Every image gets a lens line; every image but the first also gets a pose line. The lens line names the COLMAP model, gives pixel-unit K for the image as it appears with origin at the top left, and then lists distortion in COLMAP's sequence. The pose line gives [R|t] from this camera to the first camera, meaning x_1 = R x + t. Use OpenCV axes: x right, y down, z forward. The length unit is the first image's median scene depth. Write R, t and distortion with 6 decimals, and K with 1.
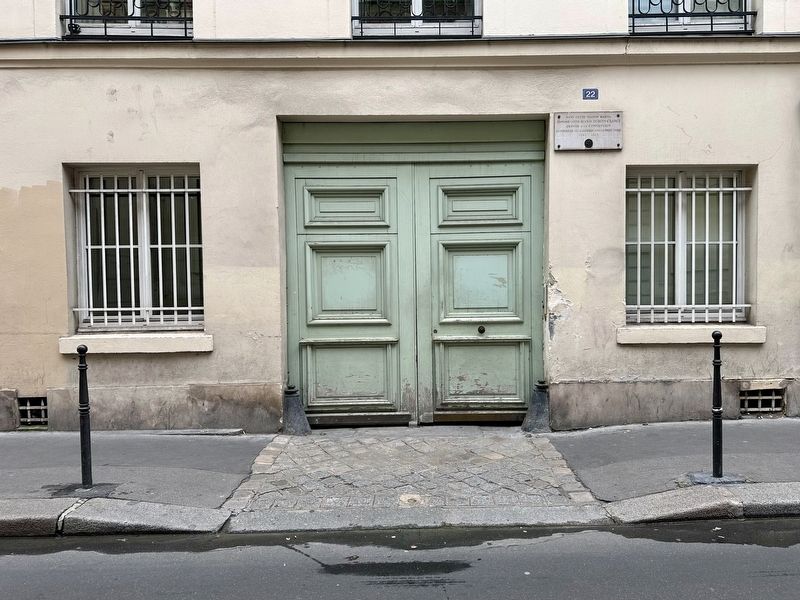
lens RADIAL K [[557.7, 0, 400.0], [0, 557.7, 300.0], [0, 0, 1]] dist [0.032063, -0.001410]
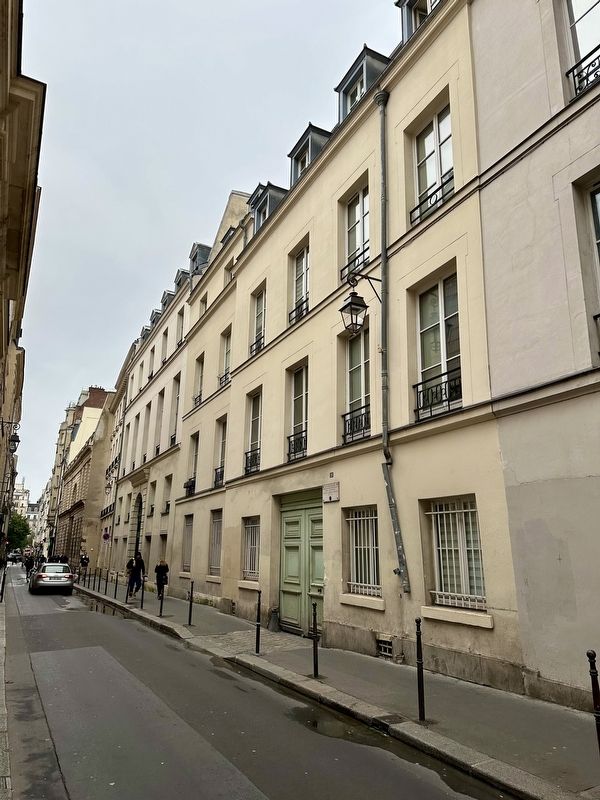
lens RADIAL K [[557.7, 0, 300.0], [0, 557.7, 400.0], [0, 0, 1]] dist [0.032063, -0.001410]
pose [[0.441571, -0.217384, -0.870494, 2.086485], [-0.094958, 0.953433, -0.286265, -0.017019], [0.892187, 0.209067, 0.400366, -0.018279]]
